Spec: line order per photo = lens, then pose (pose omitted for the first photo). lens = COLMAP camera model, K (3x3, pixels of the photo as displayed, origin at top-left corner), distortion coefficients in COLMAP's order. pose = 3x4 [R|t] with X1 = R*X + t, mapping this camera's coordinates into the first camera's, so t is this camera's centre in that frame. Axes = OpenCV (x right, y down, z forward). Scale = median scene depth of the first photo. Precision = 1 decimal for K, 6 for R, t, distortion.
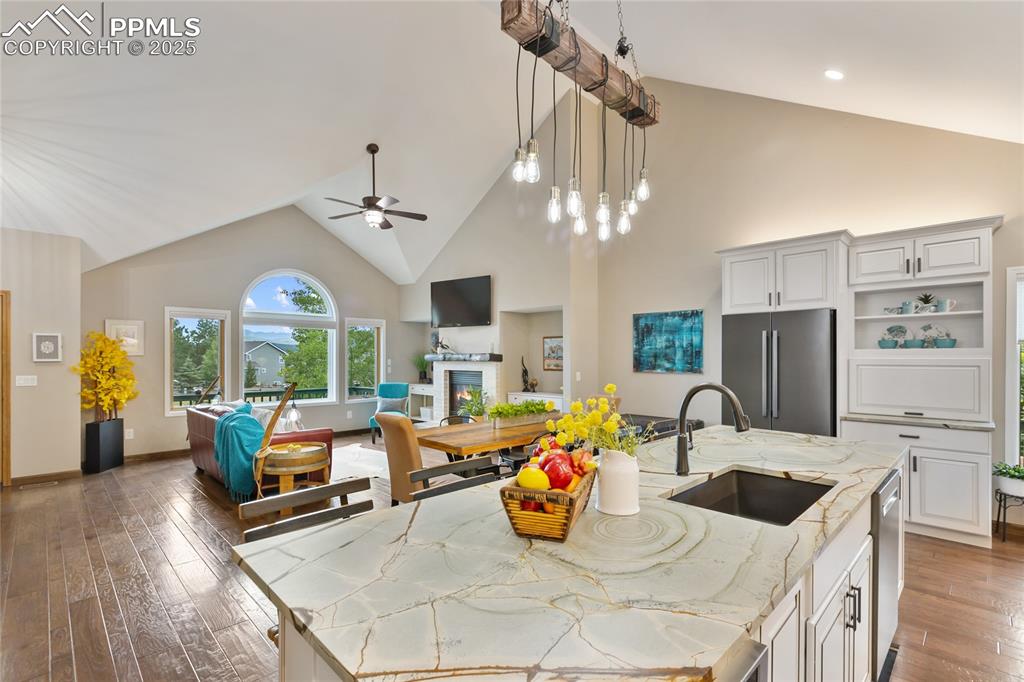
lens RADIAL K [[468.5, 0, 510.2], [0, 468.5, 348.5], [0, 0, 1]] dist [0.003084, 0.000413]
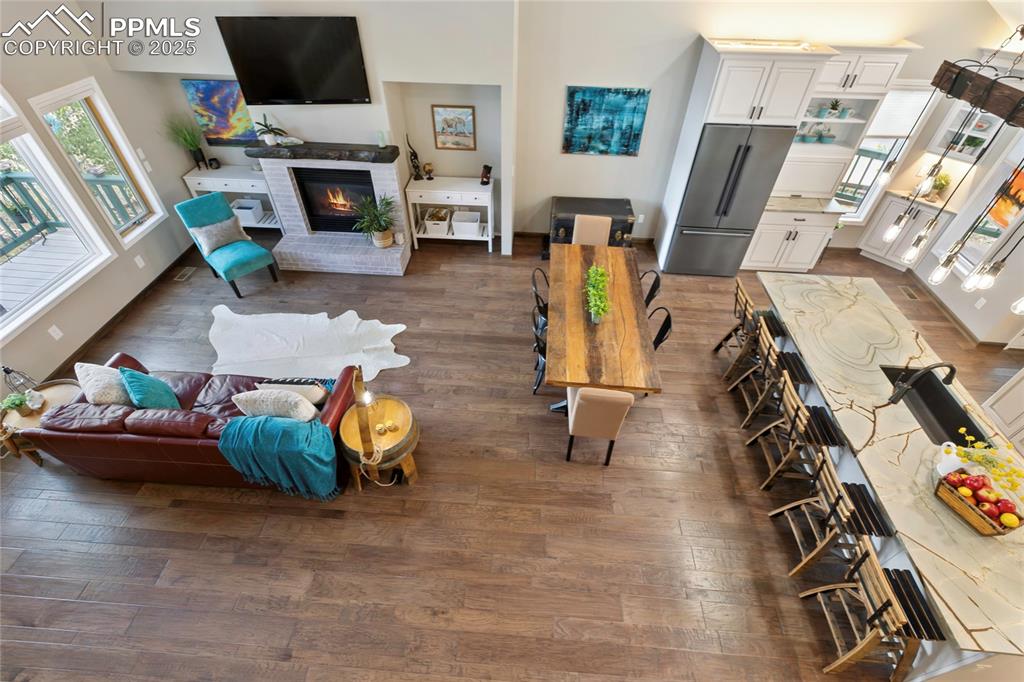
lens RADIAL K [[468.5, 0, 512.6], [0, 468.5, 343.2], [0, 0, 1]] dist [0.003084, 0.000413]
pose [[0.754112, -0.439504, 0.488007, -0.455867], [-0.018368, 0.728664, 0.684626, -0.326190], [-0.656489, -0.525248, 0.541421, 0.361135]]
